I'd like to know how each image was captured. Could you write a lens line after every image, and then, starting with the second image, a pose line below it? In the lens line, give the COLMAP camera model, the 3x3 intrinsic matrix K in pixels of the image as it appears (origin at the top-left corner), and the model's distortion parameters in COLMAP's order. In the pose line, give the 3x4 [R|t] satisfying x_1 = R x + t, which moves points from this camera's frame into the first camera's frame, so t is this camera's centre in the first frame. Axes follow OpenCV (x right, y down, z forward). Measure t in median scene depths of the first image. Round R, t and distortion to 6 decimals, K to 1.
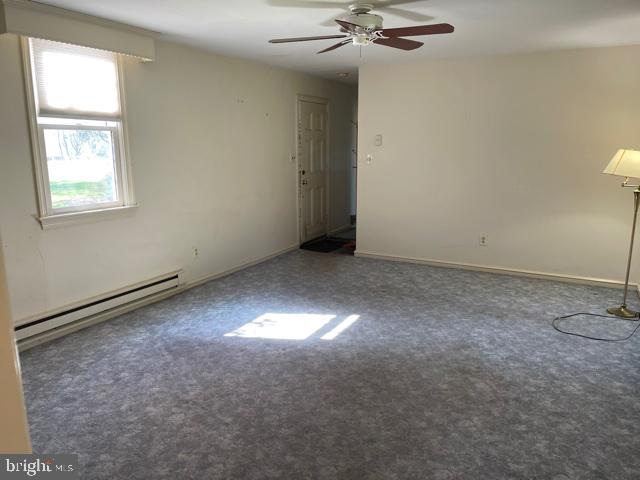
lens RADIAL K [[487.1, 0, 320.0], [0, 487.1, 240.0], [0, 0, 1]] dist [0.087224, -0.119815]
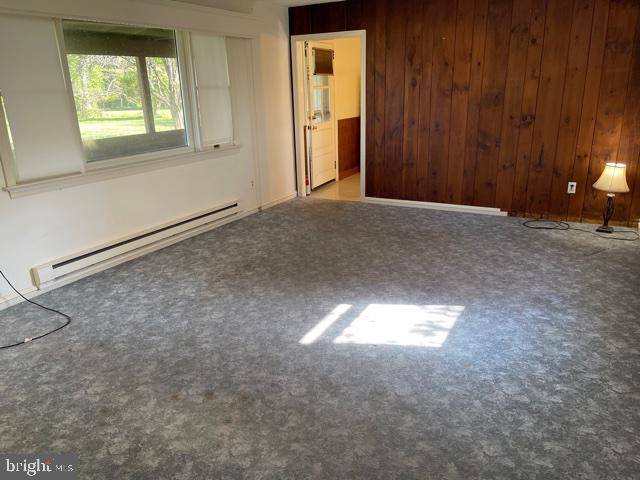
lens RADIAL K [[487.1, 0, 320.0], [0, 487.1, 240.0], [0, 0, 1]] dist [0.087224, -0.119815]
pose [[-0.999460, 0.024628, 0.021731, 0.036668], [0.032077, 0.874111, 0.484666, -0.331846], [-0.007059, 0.485101, -0.874430, 1.666068]]
